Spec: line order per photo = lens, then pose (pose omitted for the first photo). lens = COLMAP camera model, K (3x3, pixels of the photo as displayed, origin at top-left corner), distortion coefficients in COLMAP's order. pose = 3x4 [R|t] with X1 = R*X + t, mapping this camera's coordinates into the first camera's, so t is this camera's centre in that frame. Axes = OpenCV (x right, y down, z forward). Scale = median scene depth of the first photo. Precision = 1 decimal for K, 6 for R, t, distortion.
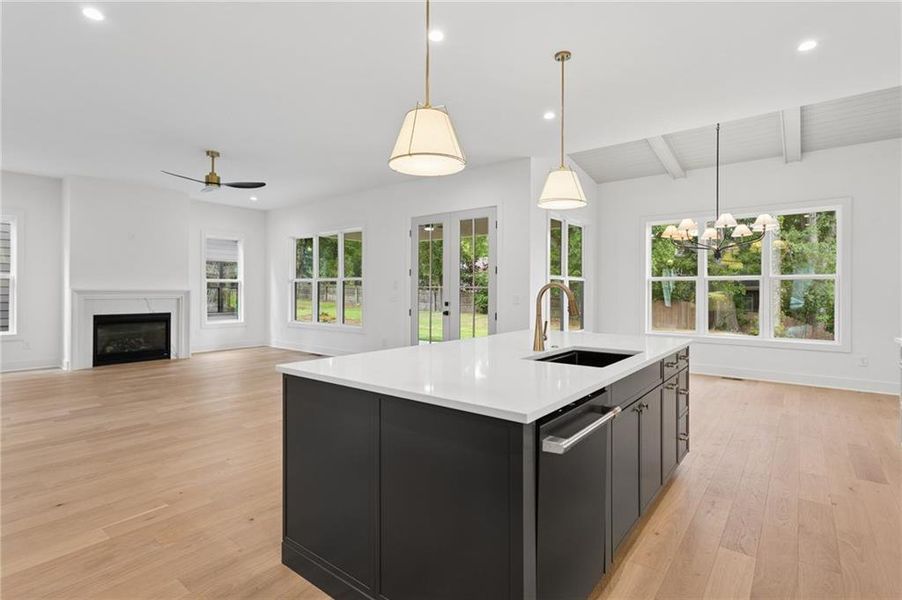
lens RADIAL K [[440.1, 0, 449.4], [0, 440.1, 291.5], [0, 0, 1]] dist [0.015803, 0.000349]
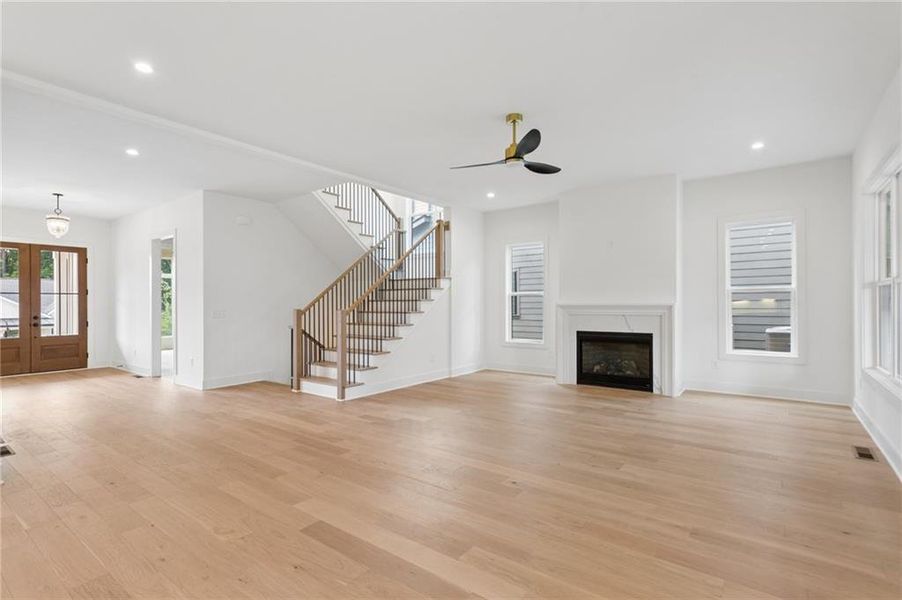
lens RADIAL K [[430.3, 0, 450.7], [0, 430.3, 304.7], [0, 0, 1]] dist [0.000318, 0.000643]
pose [[0.029188, -0.002792, -0.999570, 0.124885], [0.006689, 0.999974, -0.002598, -0.003373], [0.999552, -0.006610, 0.029206, 0.663107]]
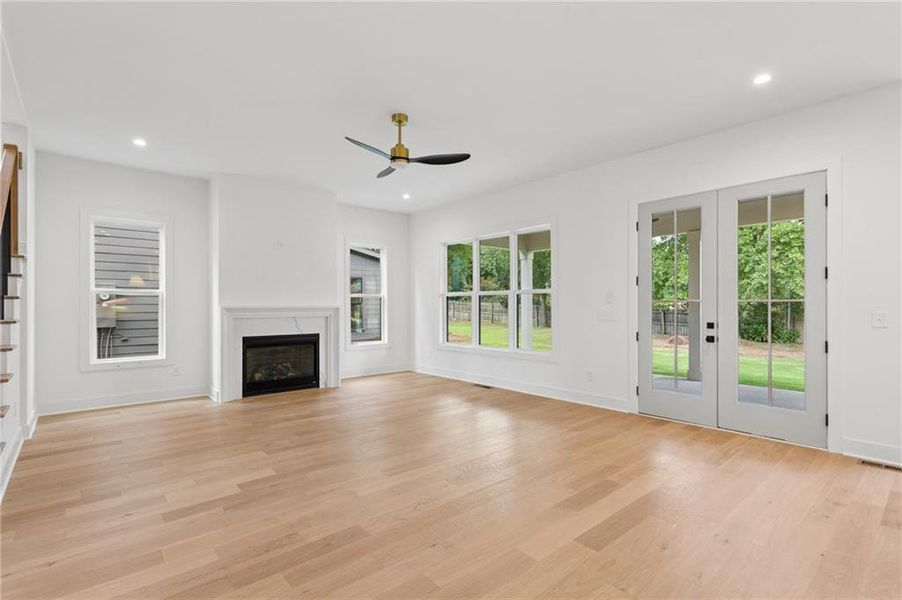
lens RADIAL K [[430.3, 0, 450.7], [0, 430.3, 304.7], [0, 0, 1]] dist [0.000318, 0.000643]
pose [[0.984365, -0.005567, -0.176050, -0.251012], [0.005076, 0.999982, -0.003240, -0.003483], [0.176065, 0.002296, 0.984376, 0.247151]]
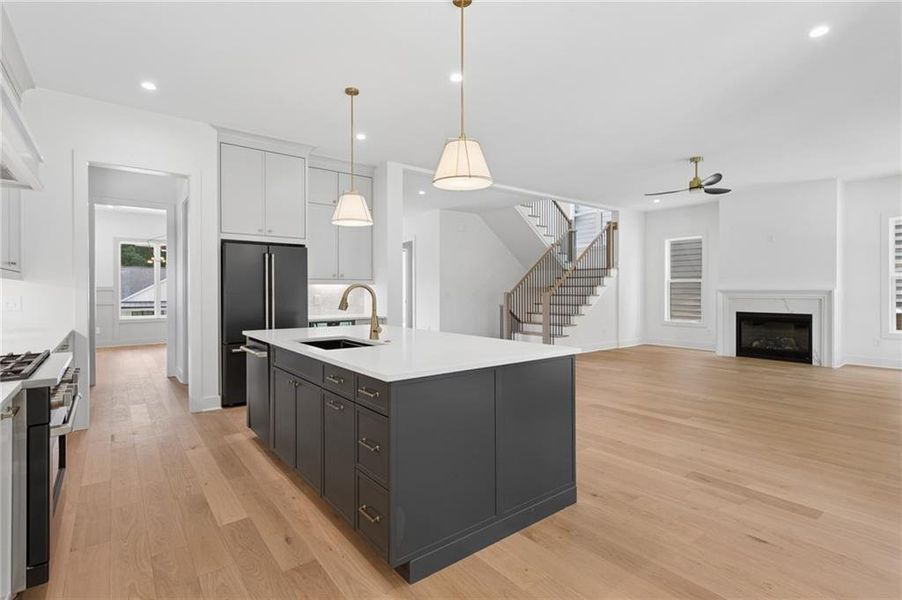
lens RADIAL K [[430.1, 0, 446.0], [0, 430.1, 289.4], [0, 0, 1]] dist [0.001851, 0.000679]
pose [[-0.241498, -0.008233, -0.970366, 0.450245], [0.000344, 0.999963, -0.008570, 0.003699], [0.970401, -0.002404, -0.241486, 0.509433]]
